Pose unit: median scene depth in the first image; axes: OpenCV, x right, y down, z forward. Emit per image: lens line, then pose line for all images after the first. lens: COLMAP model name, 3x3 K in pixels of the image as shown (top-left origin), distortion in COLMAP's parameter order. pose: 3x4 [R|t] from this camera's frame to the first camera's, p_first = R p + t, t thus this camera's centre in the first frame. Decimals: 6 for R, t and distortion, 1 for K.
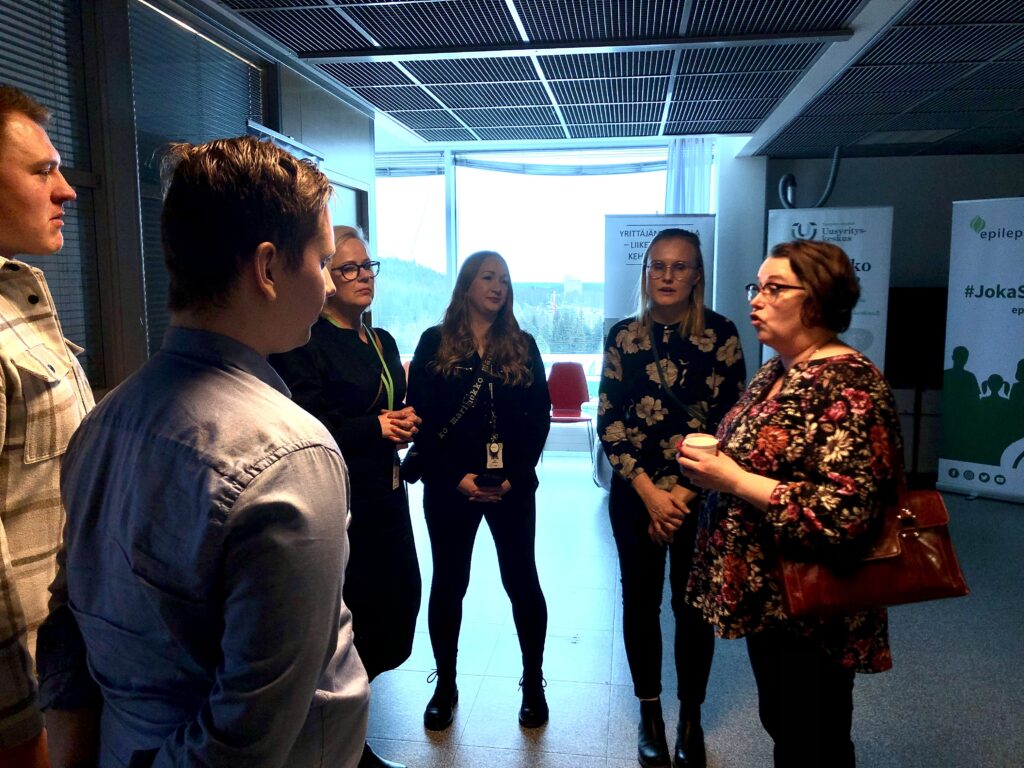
lens RADIAL K [[828.7, 0, 510.1], [0, 828.7, 385.6], [0, 0, 1]] dist [0.011276, 0.001547]
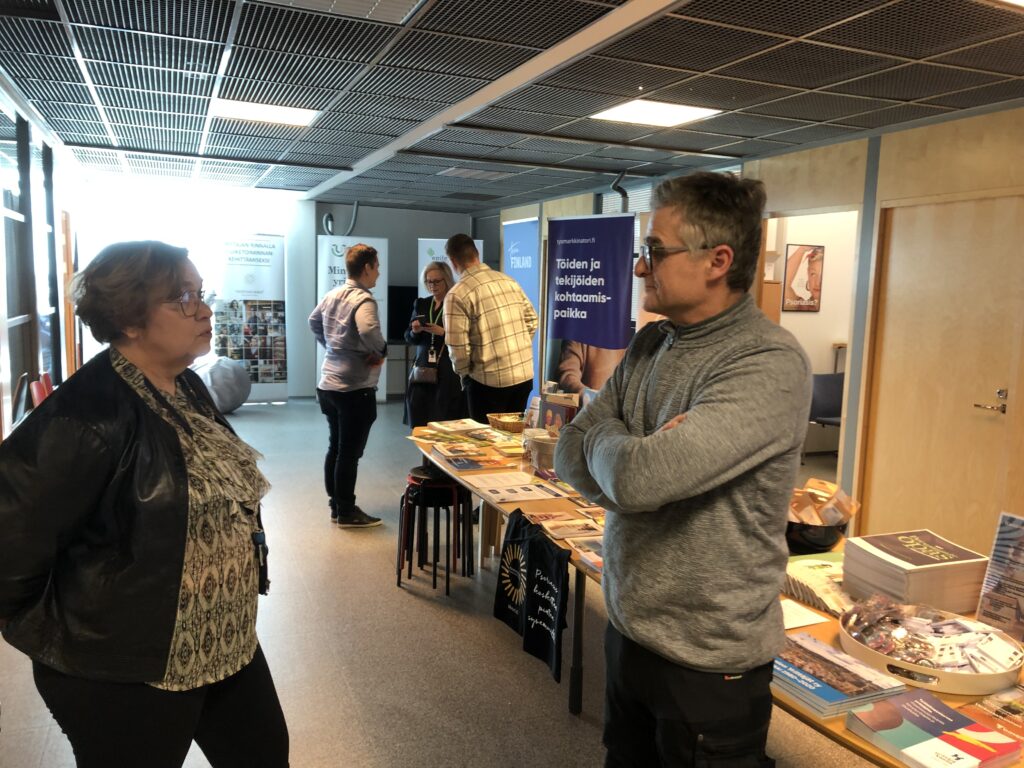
lens RADIAL K [[828.7, 0, 512.6], [0, 828.7, 386.4], [0, 0, 1]] dist [0.011276, 0.001547]
pose [[0.861891, -0.028929, 0.506268, -0.191457], [0.025559, 0.999581, 0.013605, 0.074071], [-0.506449, 0.001214, 0.862269, -0.596473]]
